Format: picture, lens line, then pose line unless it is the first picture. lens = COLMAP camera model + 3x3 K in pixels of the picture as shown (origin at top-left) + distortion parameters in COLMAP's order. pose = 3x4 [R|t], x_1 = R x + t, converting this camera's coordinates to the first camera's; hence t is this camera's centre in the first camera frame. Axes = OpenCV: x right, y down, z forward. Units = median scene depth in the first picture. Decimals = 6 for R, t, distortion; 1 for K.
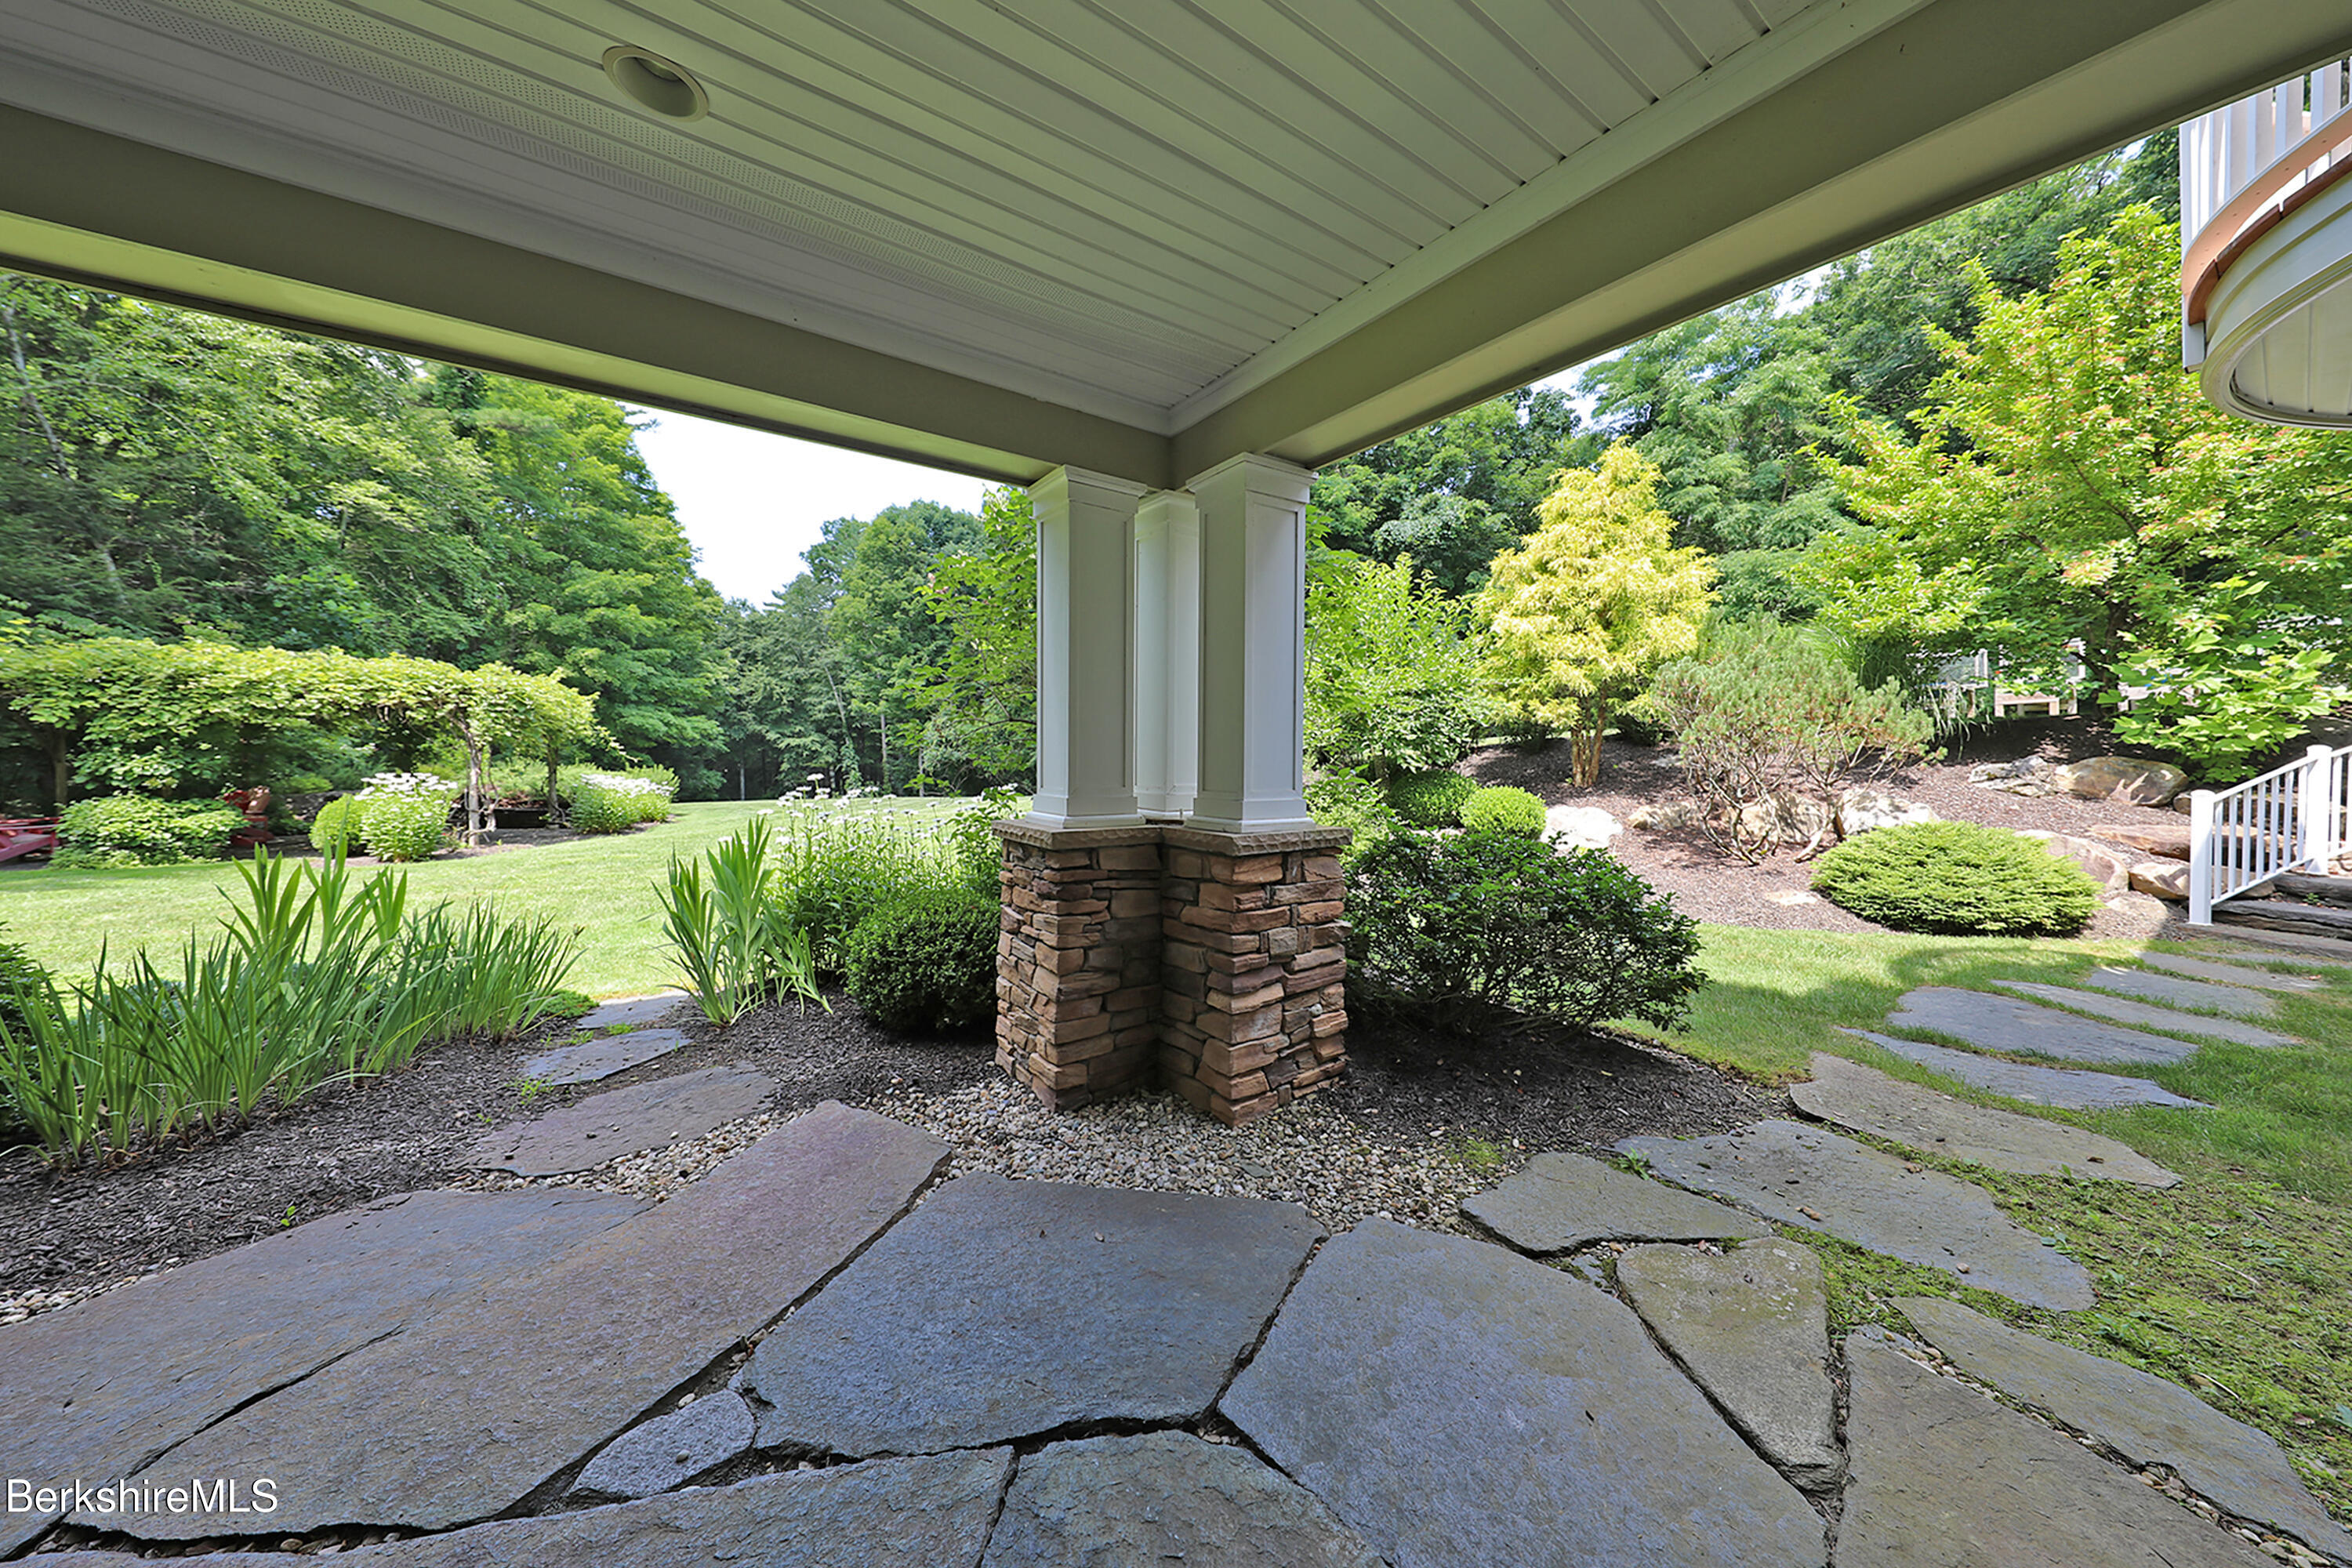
lens RADIAL K [[772.9, 0, 1185.3], [0, 772.9, 784.8], [0, 0, 1]] dist [-0.001930, -0.000189]
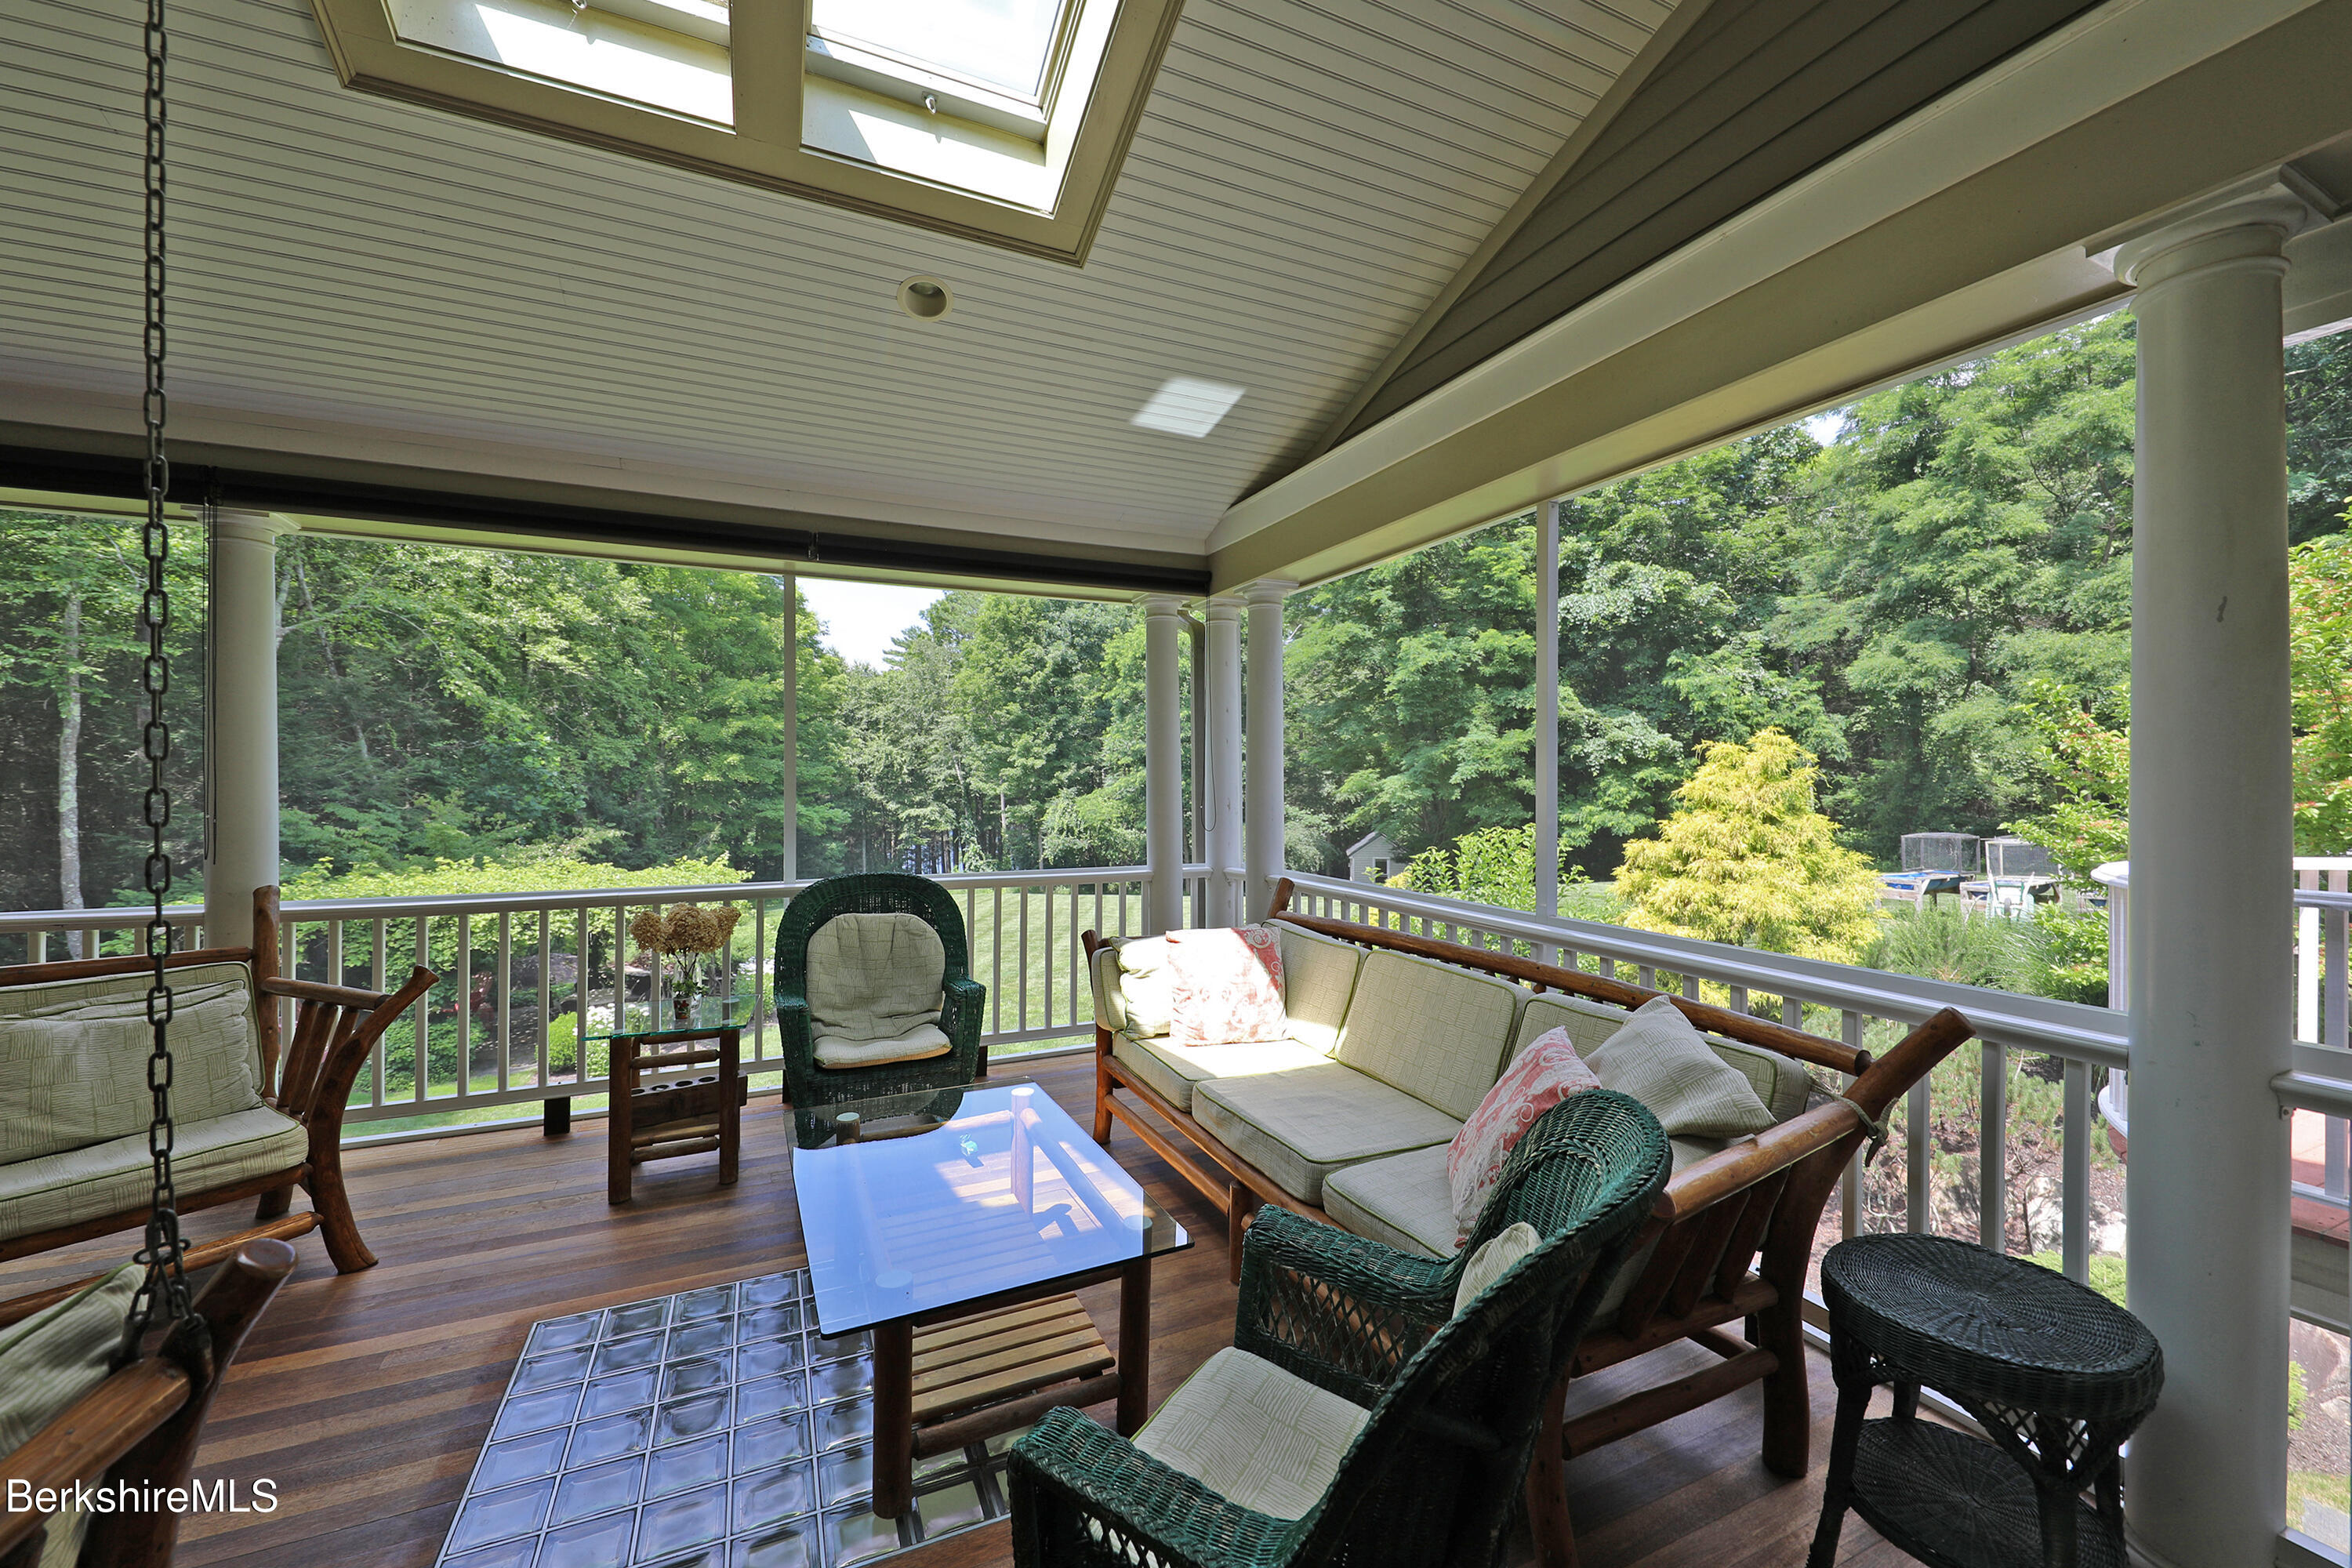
lens RADIAL K [[910.4, 0, 1163.4], [0, 910.4, 786.4], [0, 0, 1]] dist [0.000607, -0.000055]
pose [[0.980668, -0.006438, -0.195574, 0.022864], [0.003659, 0.999887, -0.014570, -0.121950], [0.195646, 0.013573, 0.980581, -0.066101]]
